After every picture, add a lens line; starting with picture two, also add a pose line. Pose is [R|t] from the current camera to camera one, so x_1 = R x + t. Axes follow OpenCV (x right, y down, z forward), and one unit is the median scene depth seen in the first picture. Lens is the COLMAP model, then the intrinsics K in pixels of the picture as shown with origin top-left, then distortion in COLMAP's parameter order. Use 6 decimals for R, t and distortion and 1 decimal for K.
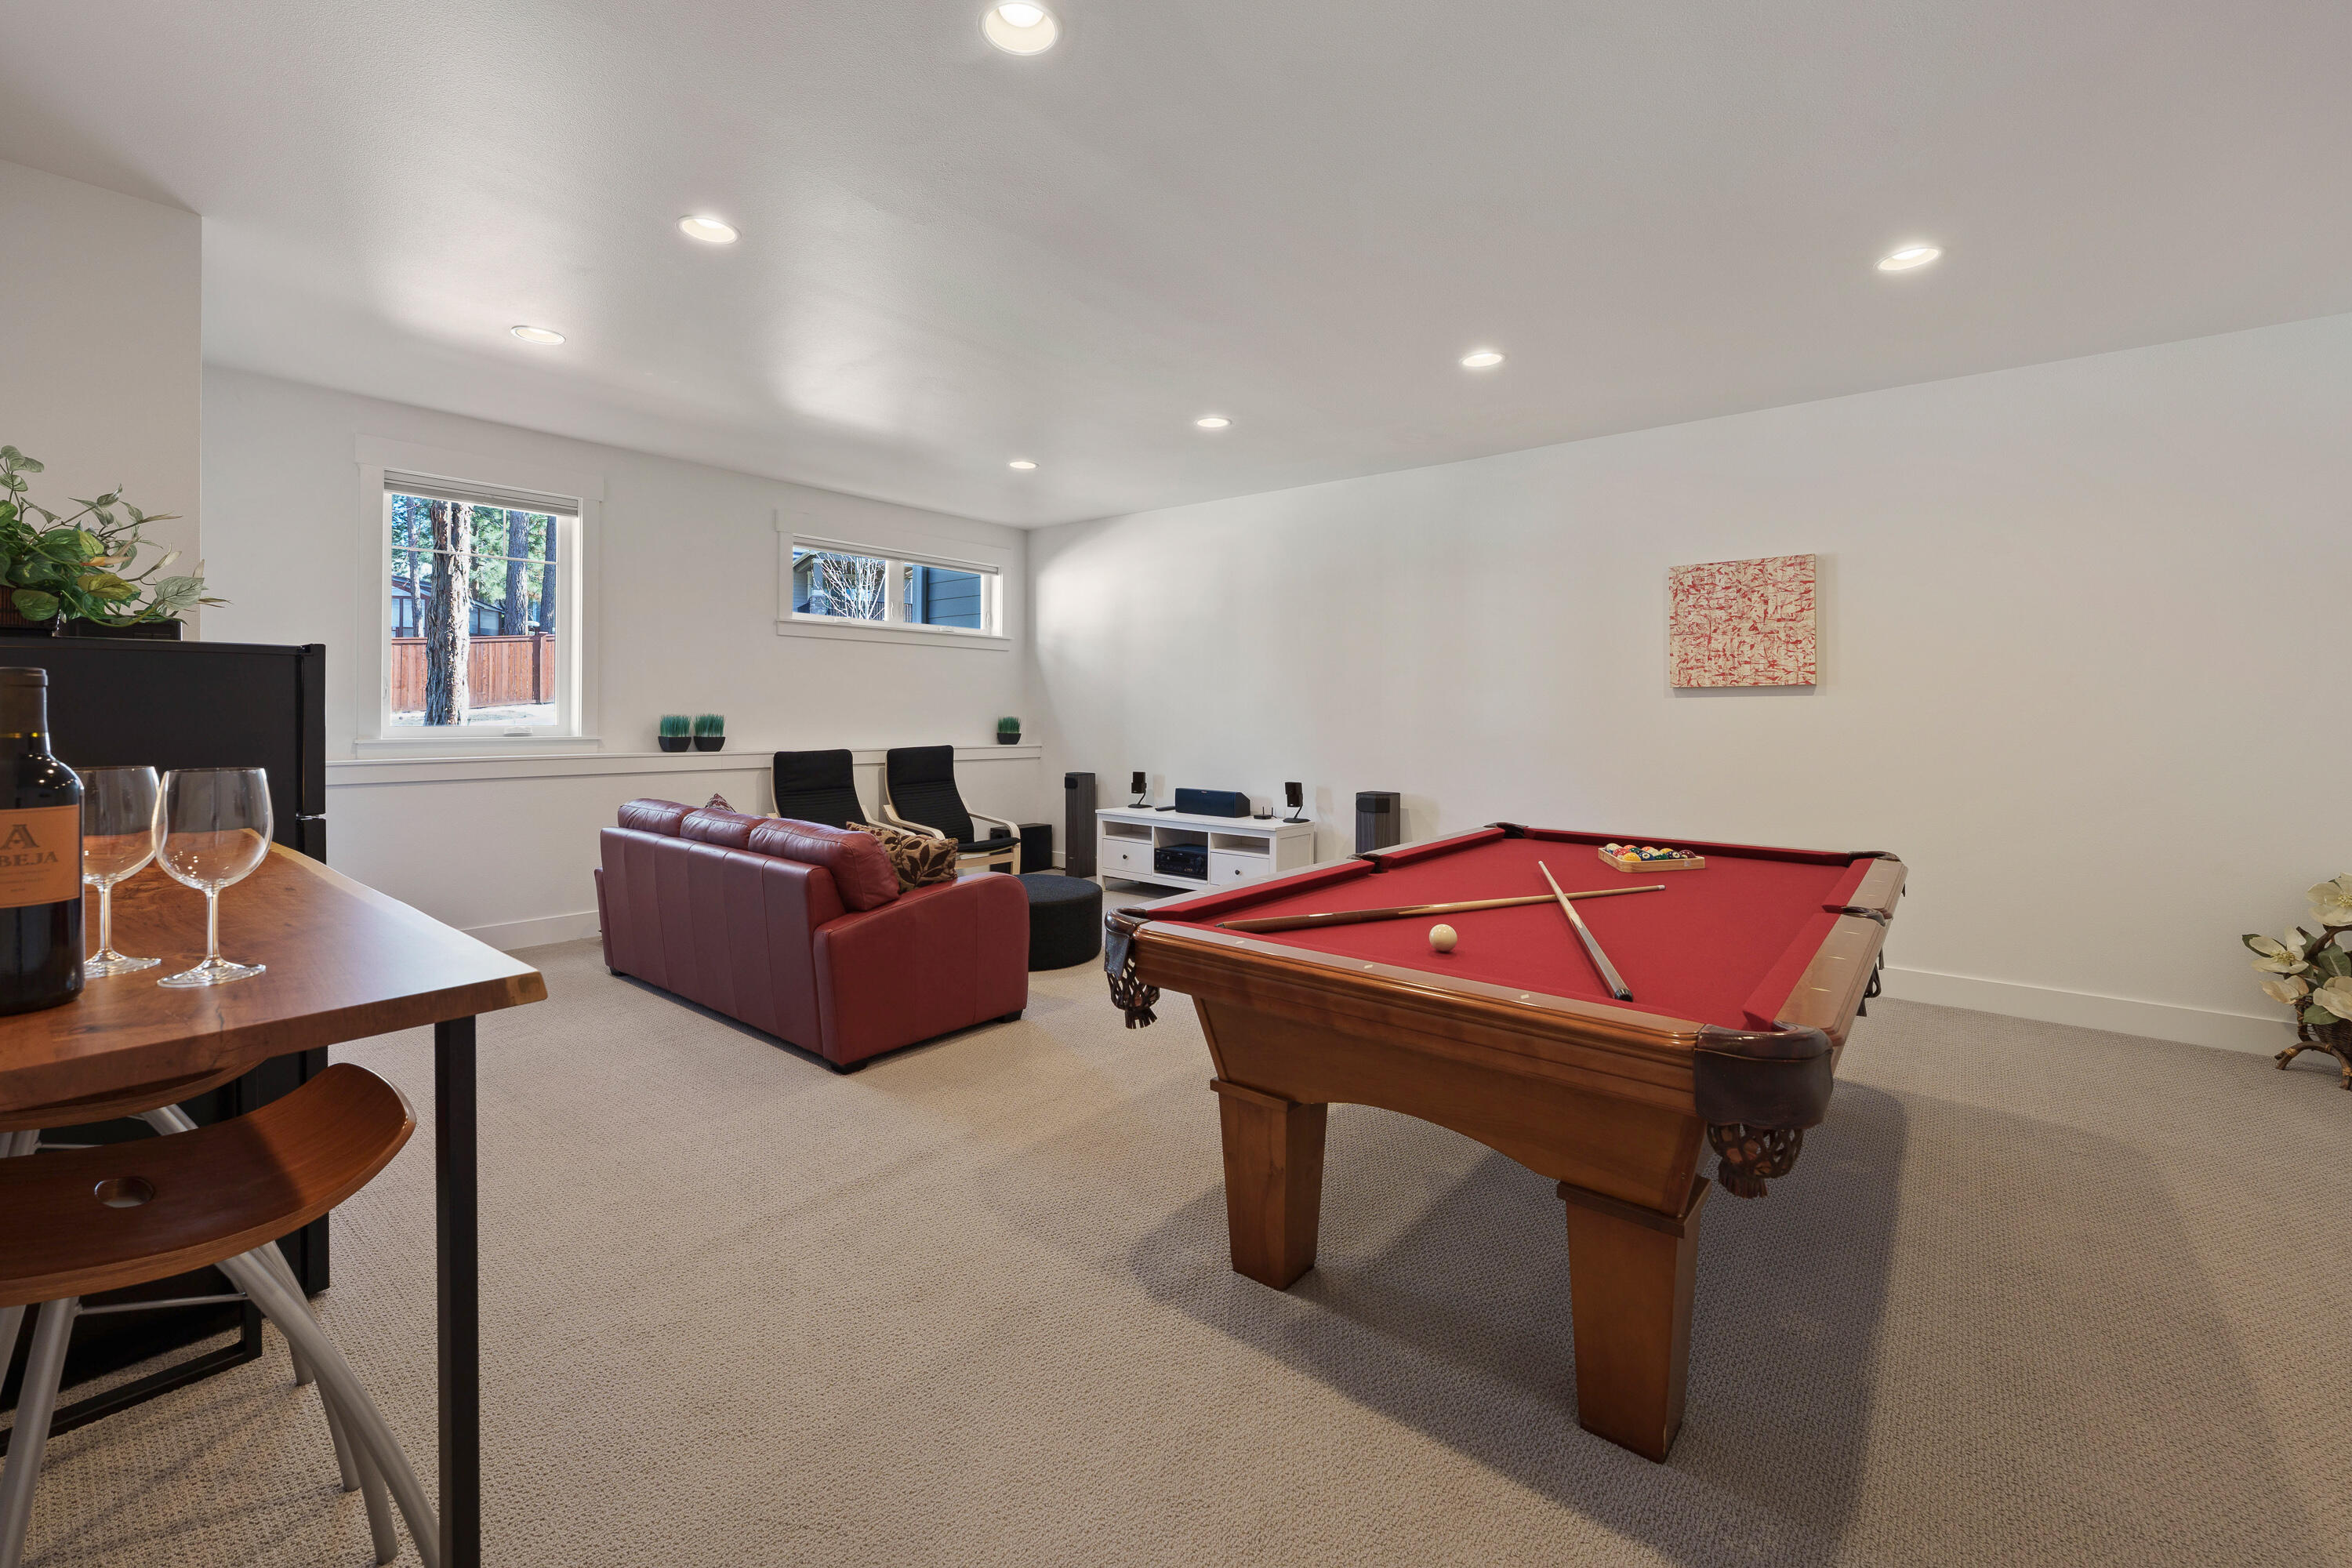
lens RADIAL K [[955.9, 0, 1166.1], [0, 955.9, 732.5], [0, 0, 1]] dist [0.000609, -0.000171]
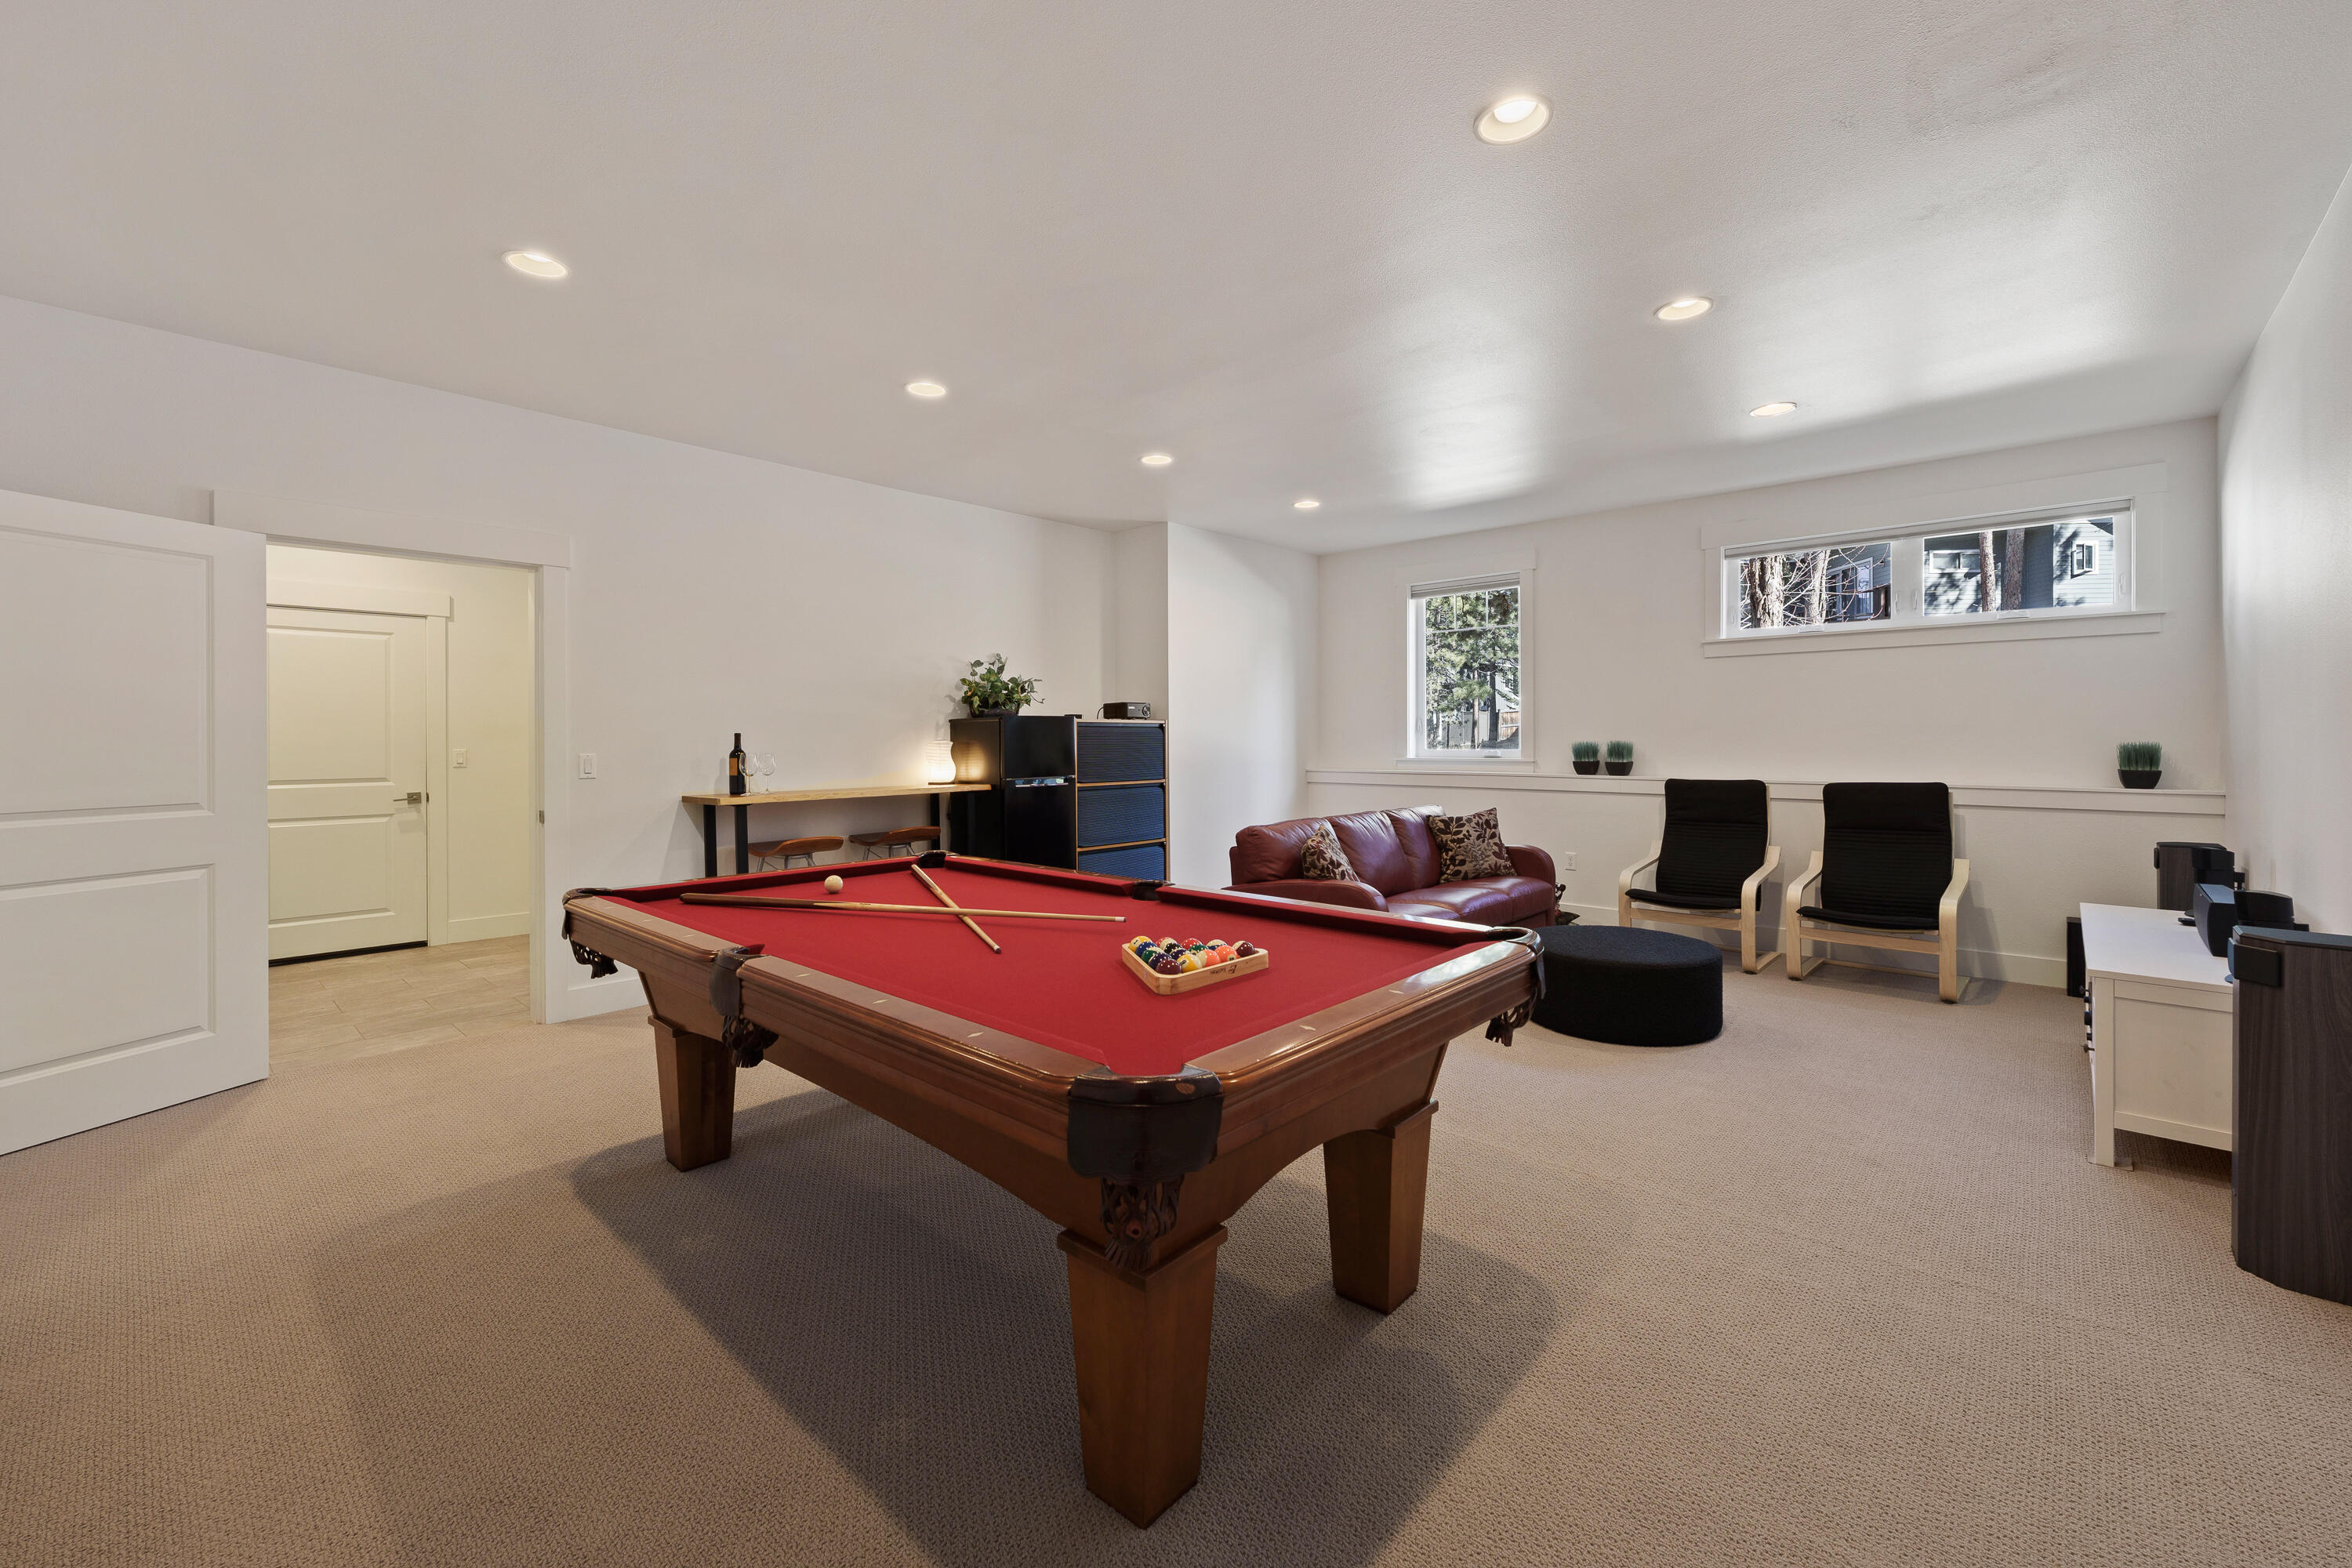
lens RADIAL K [[955.9, 0, 1166.1], [0, 955.9, 732.5], [0, 0, 1]] dist [0.000609, -0.000171]
pose [[-0.058880, -0.013106, -0.998179, 0.572756], [-0.016794, 0.999785, -0.012136, -0.006293], [0.998124, 0.016049, -0.059087, 0.512288]]
